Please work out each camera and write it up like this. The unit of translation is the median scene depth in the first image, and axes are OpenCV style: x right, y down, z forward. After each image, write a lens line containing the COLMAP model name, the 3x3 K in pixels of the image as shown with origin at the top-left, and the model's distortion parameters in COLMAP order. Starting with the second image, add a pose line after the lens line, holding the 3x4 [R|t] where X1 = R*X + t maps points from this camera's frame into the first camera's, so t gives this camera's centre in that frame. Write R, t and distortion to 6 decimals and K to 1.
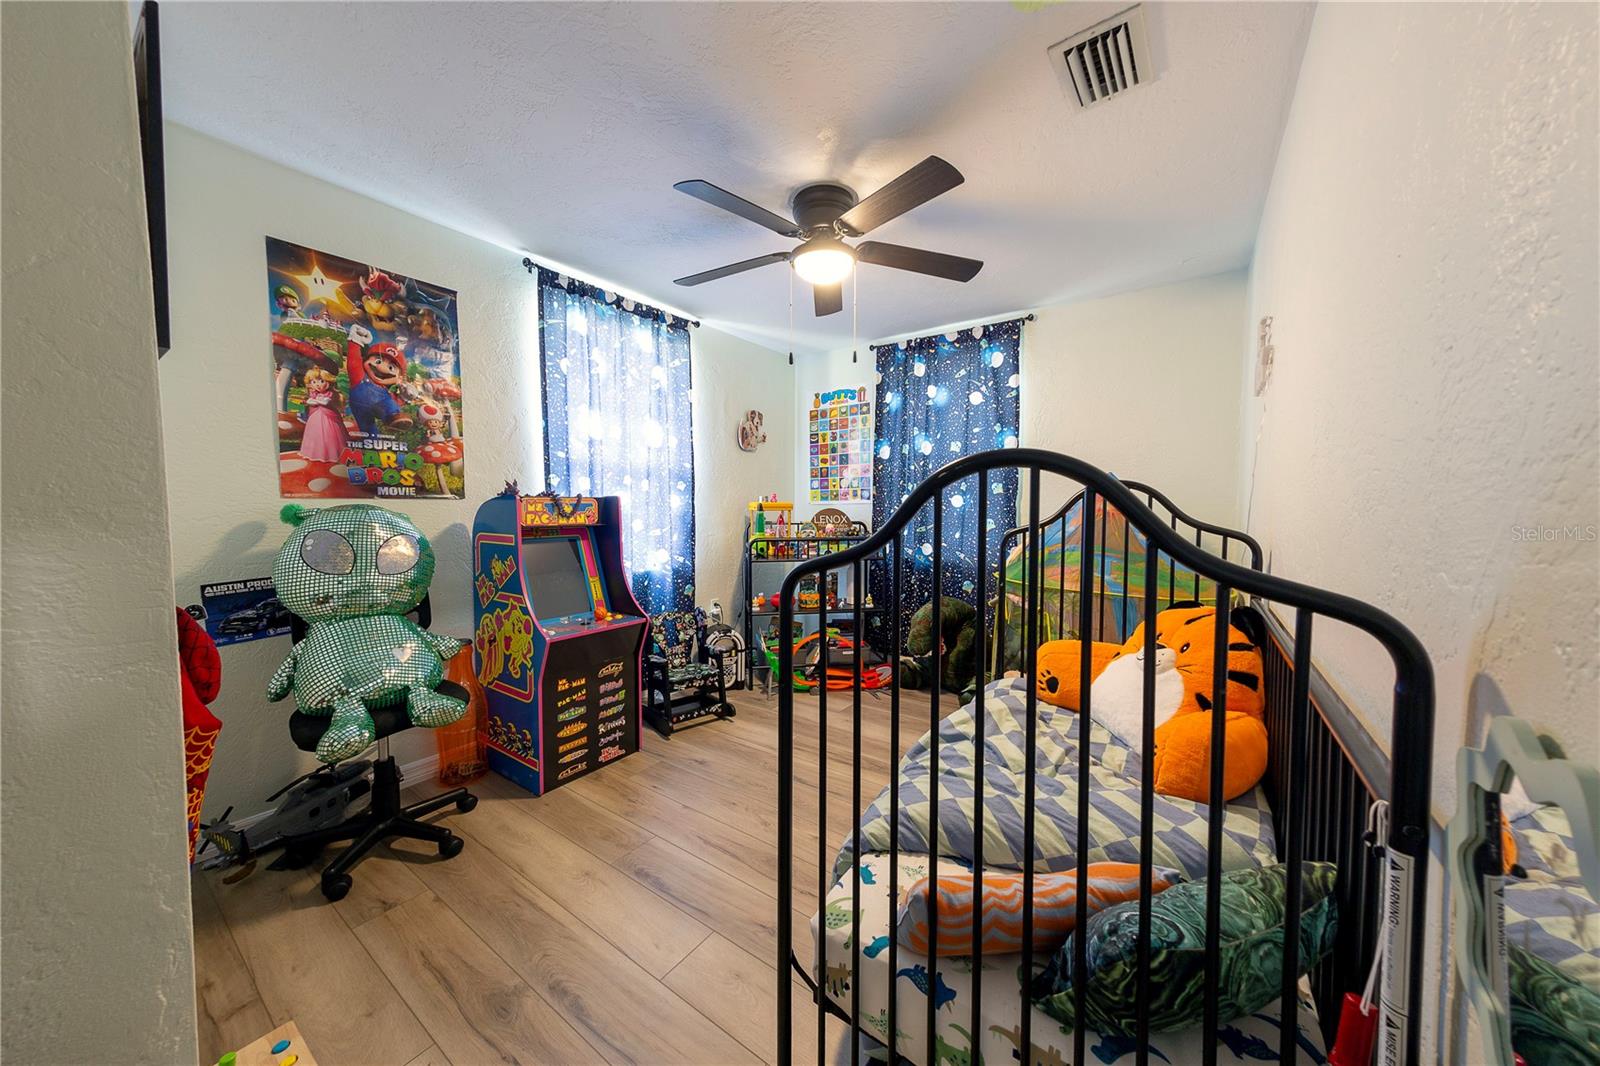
lens RADIAL K [[541.8, 0, 802.7], [0, 541.8, 531.0], [0, 0, 1]] dist [0.008873, 0.000010]
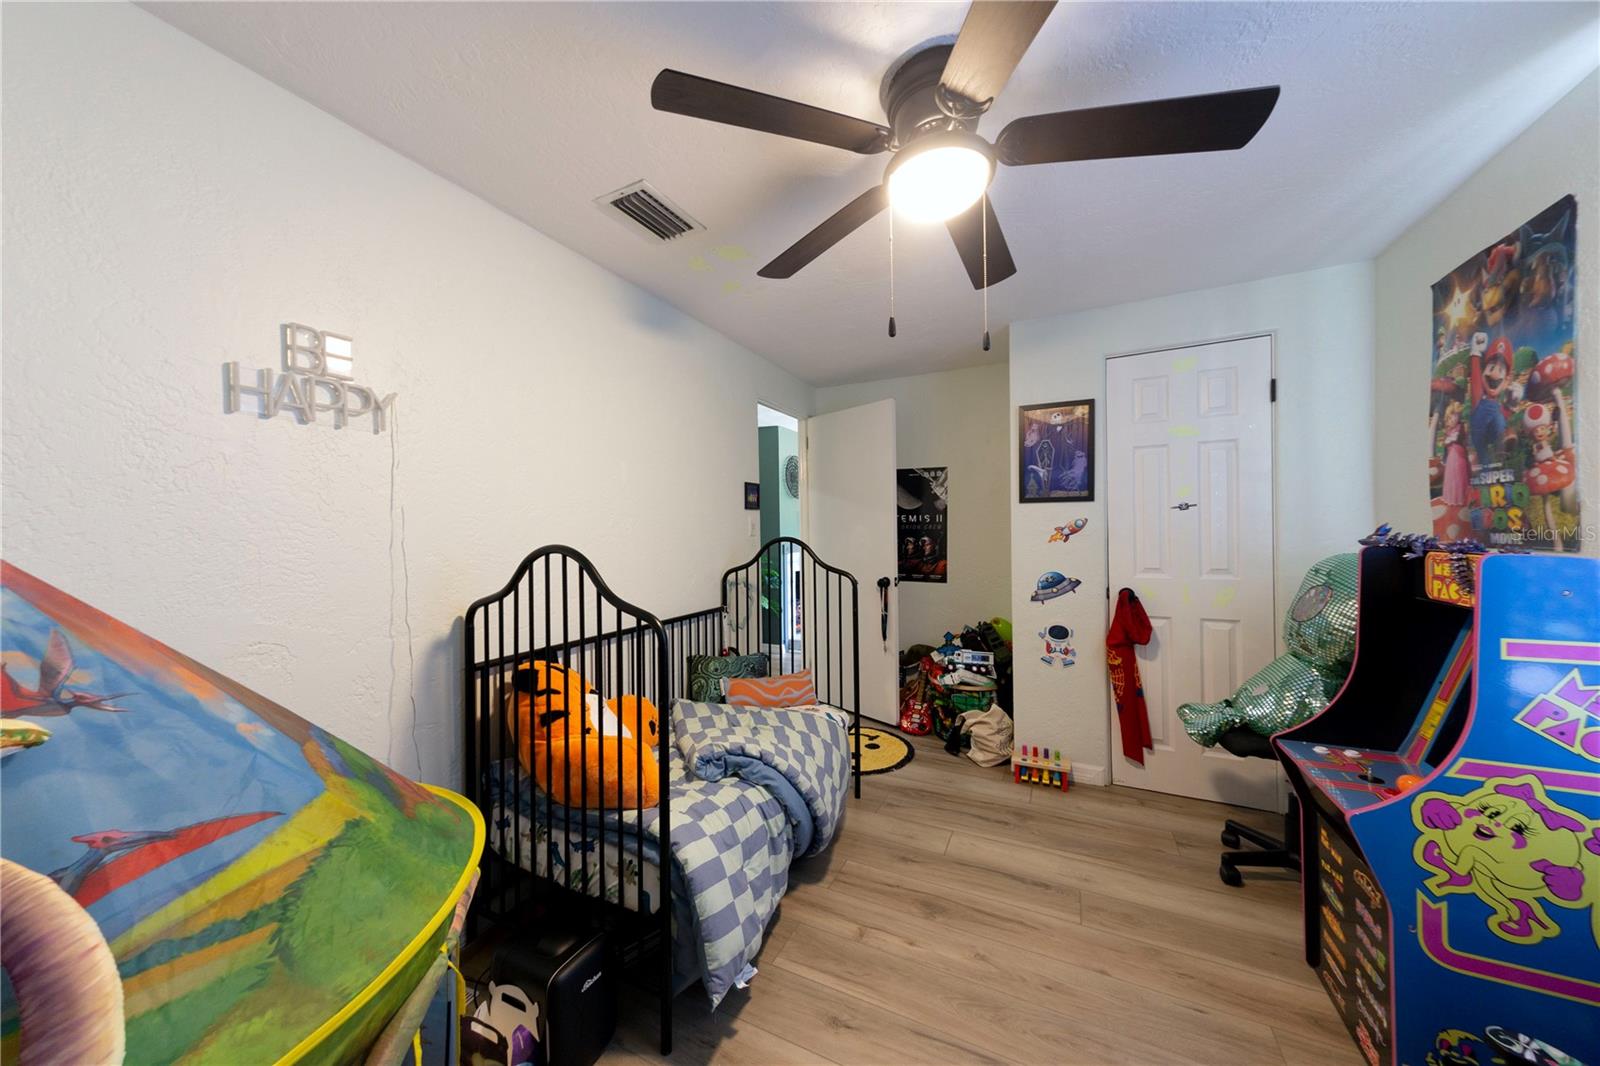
lens RADIAL K [[541.8, 0, 802.7], [0, 541.8, 531.0], [0, 0, 1]] dist [0.008873, 0.000010]
pose [[-0.987510, 0.012269, -0.157075, 0.278878], [0.003839, 0.998541, 0.053863, -0.125216], [0.157507, 0.052587, -0.986117, 1.561493]]
